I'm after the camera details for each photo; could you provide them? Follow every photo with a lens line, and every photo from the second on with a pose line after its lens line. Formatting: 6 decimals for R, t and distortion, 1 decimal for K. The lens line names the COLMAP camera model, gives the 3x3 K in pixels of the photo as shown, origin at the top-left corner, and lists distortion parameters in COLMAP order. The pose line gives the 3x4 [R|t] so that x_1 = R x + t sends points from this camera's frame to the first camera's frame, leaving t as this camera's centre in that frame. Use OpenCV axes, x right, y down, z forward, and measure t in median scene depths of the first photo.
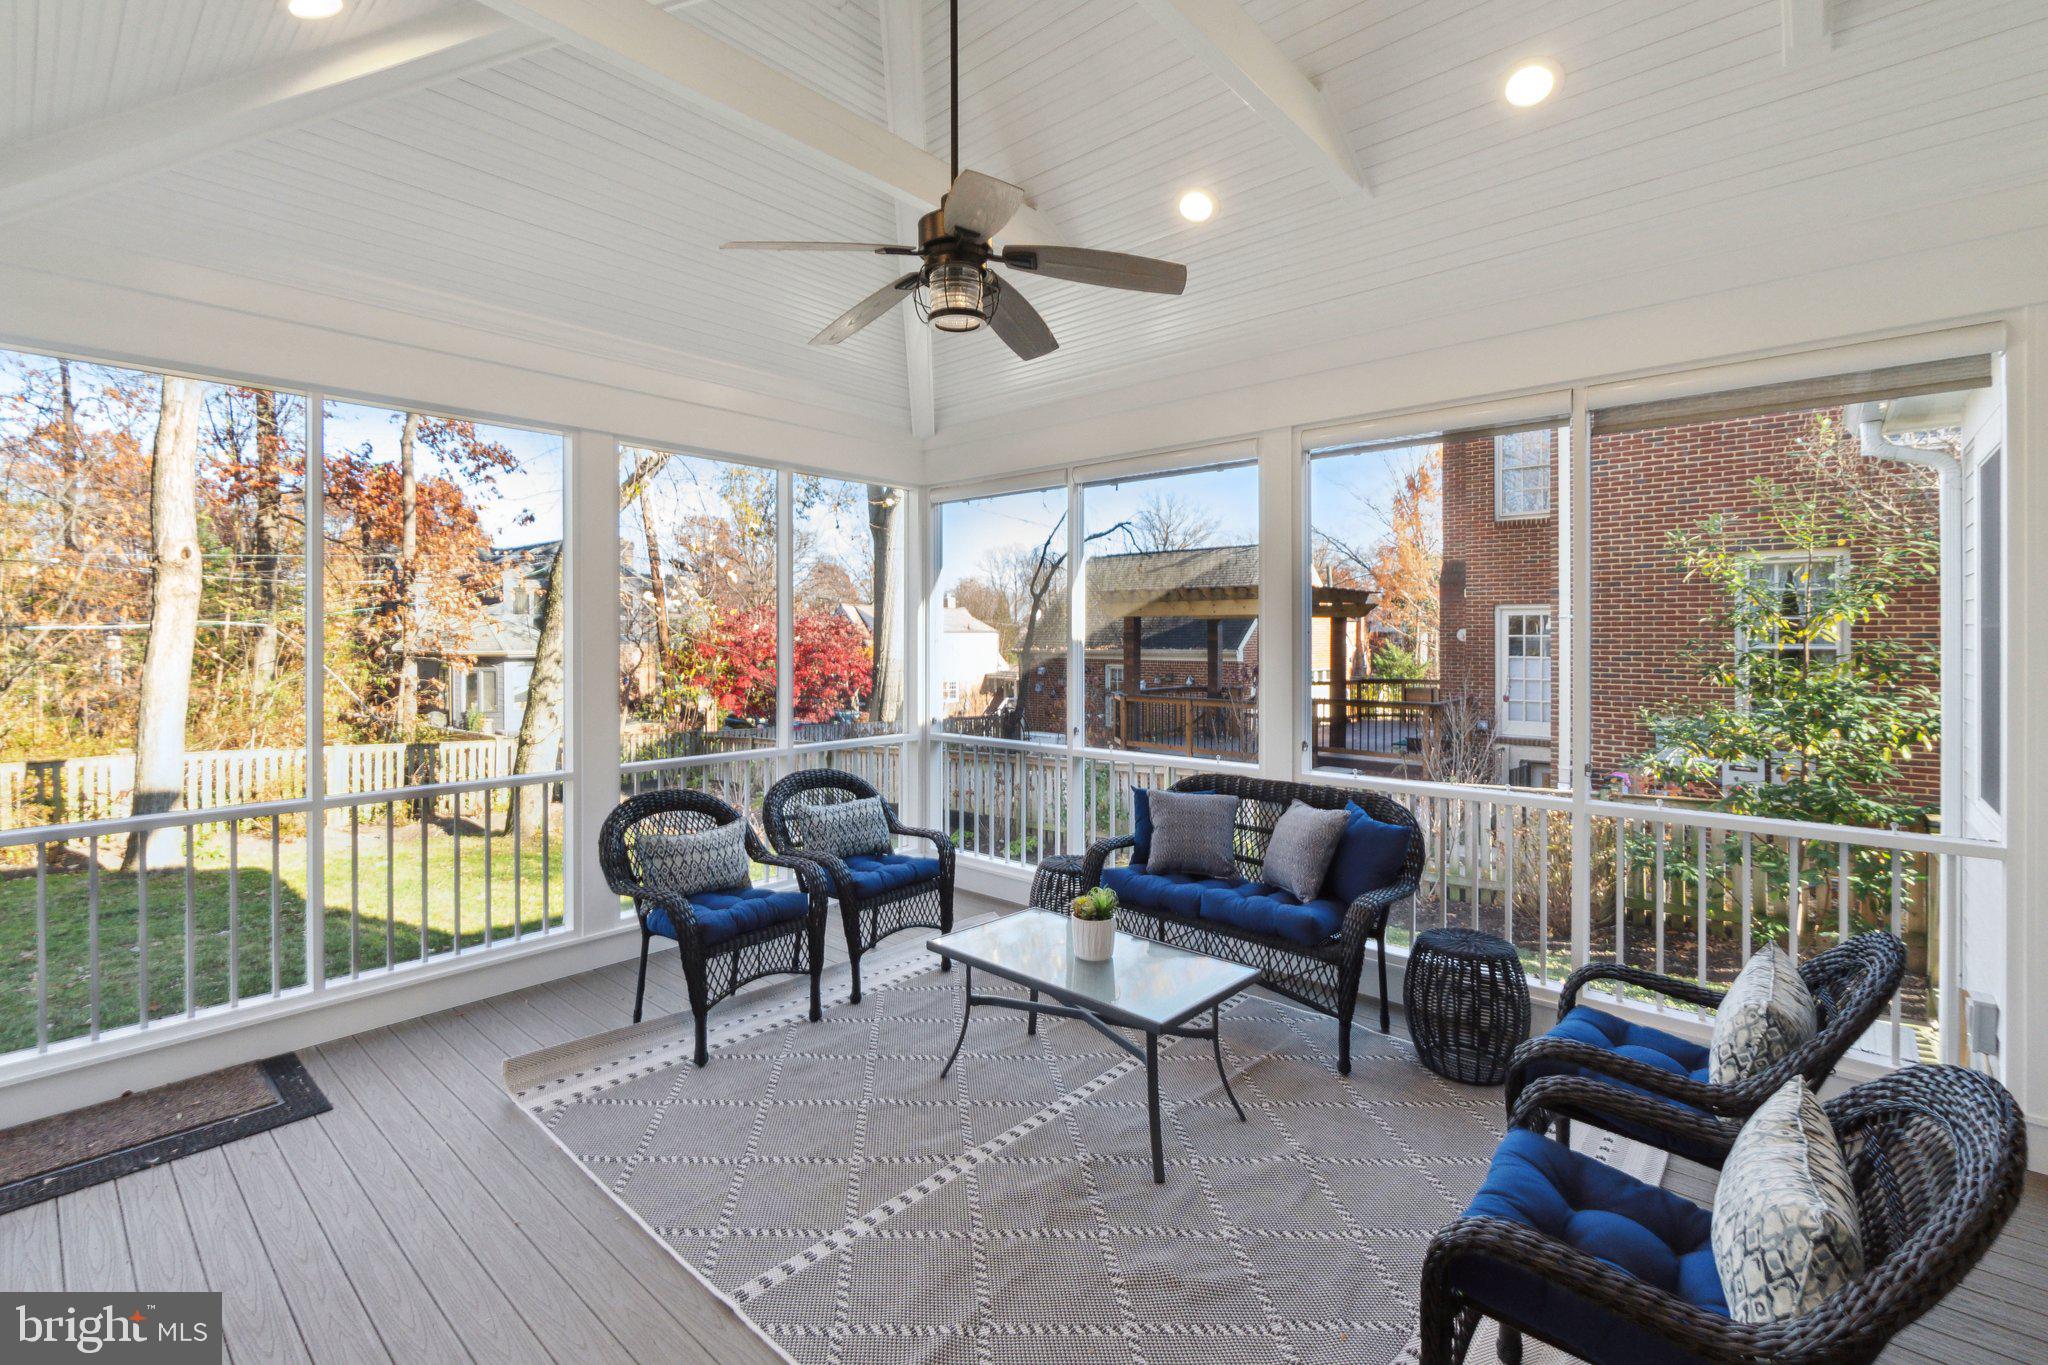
lens RADIAL K [[919.6, 0, 1018.4], [0, 919.6, 646.7], [0, 0, 1]] dist [-0.000146, 0.000028]
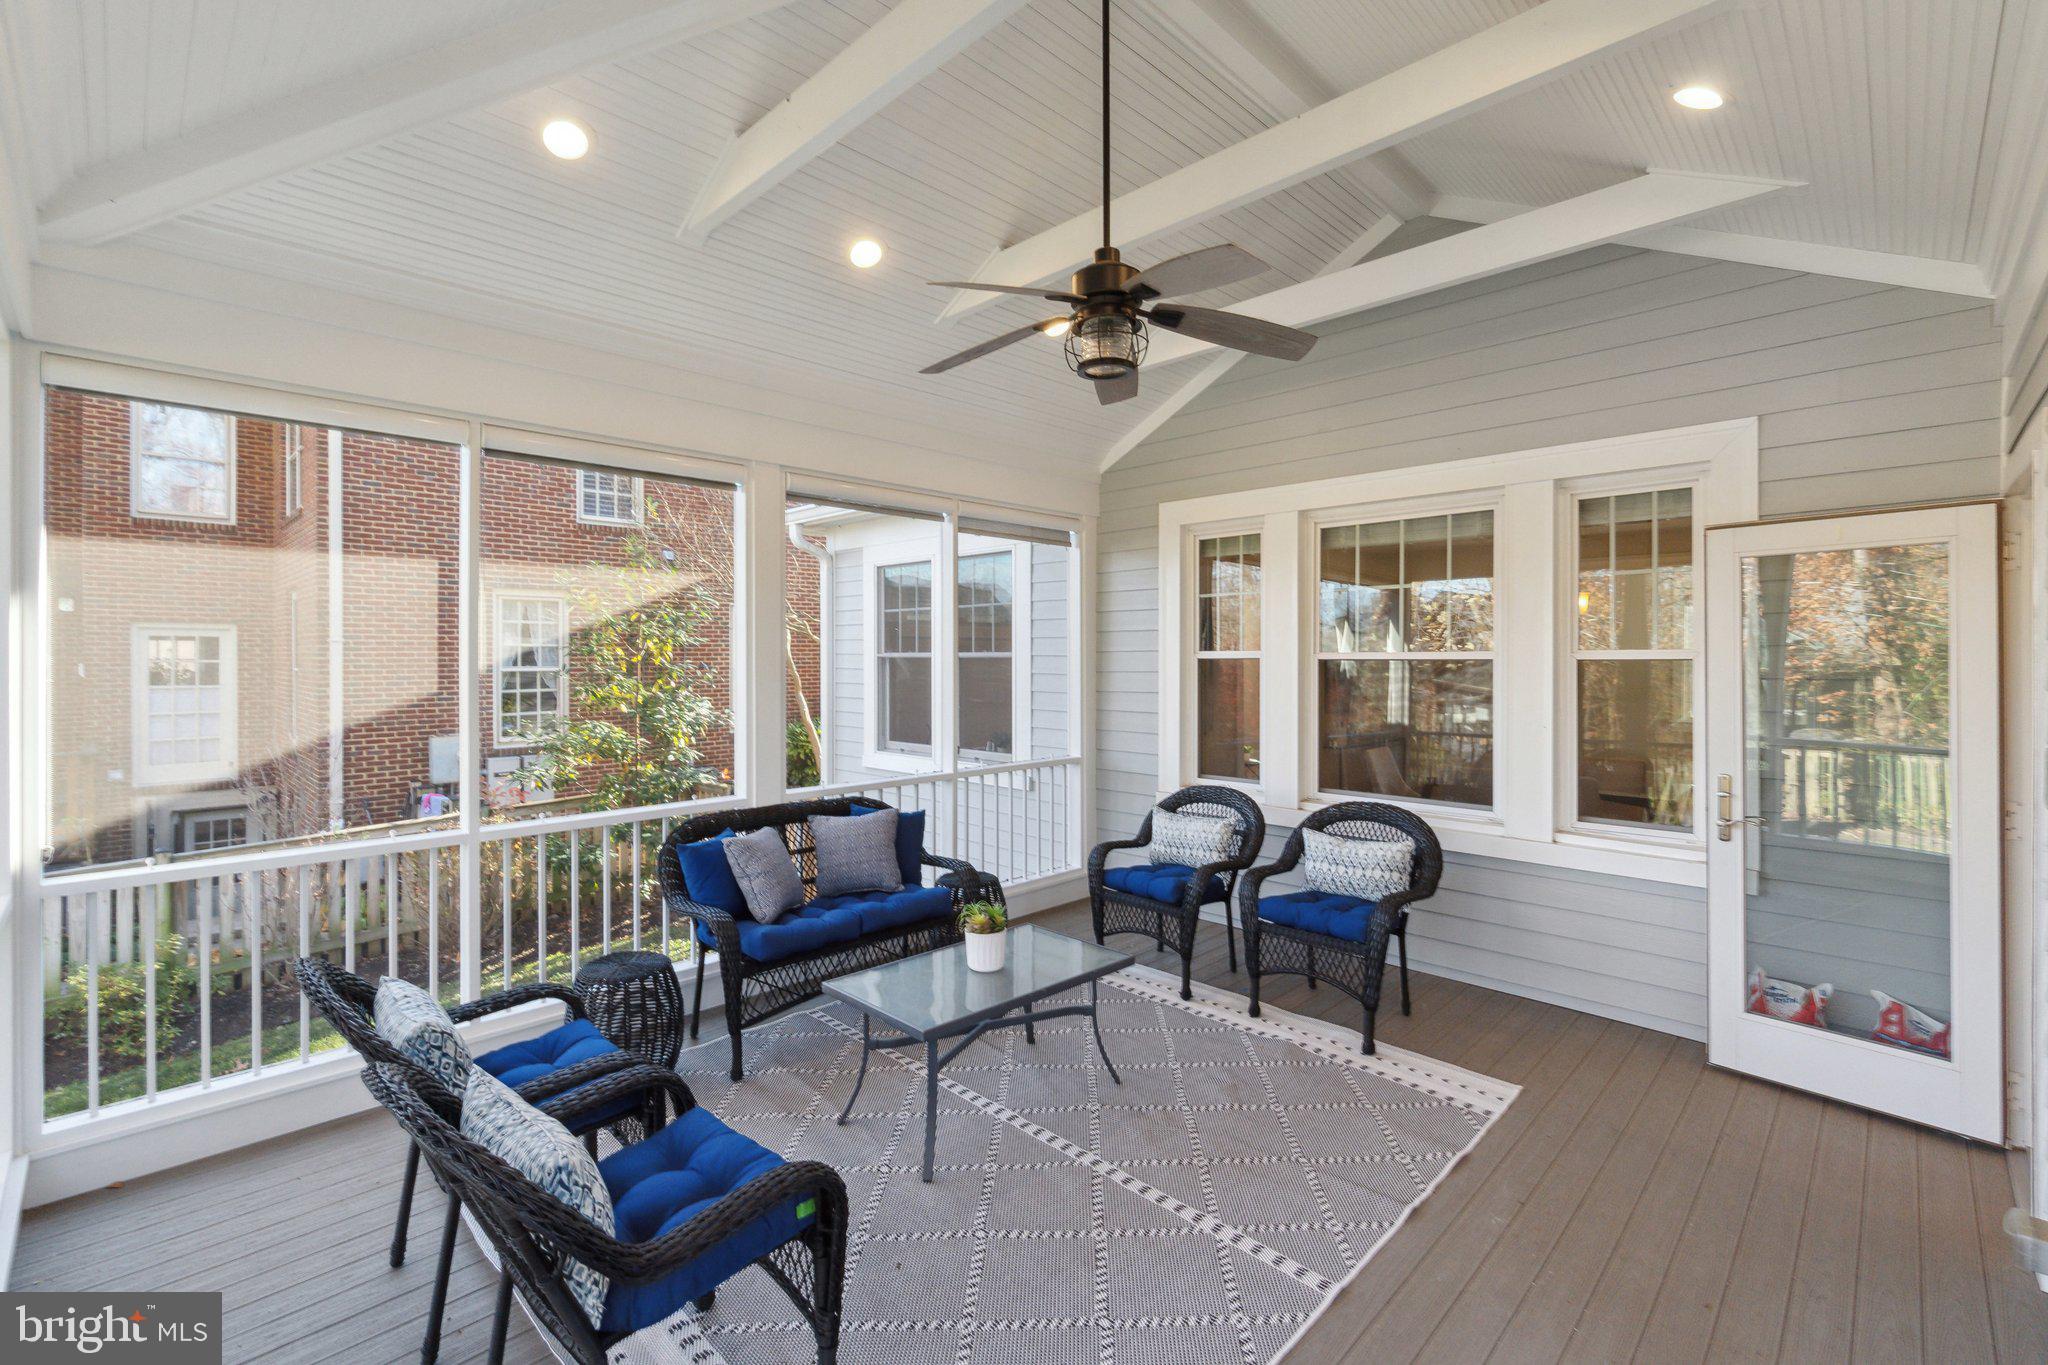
lens RADIAL K [[890.8, 0, 1017.9], [0, 890.8, 658.3], [0, 0, 1]] dist [0.001123, 0.000275]
pose [[0.048047, 0.002089, 0.998843, -0.997908], [0.012003, 0.999924, -0.002669, -0.014614], [-0.998773, 0.012117, 0.048018, 0.958371]]
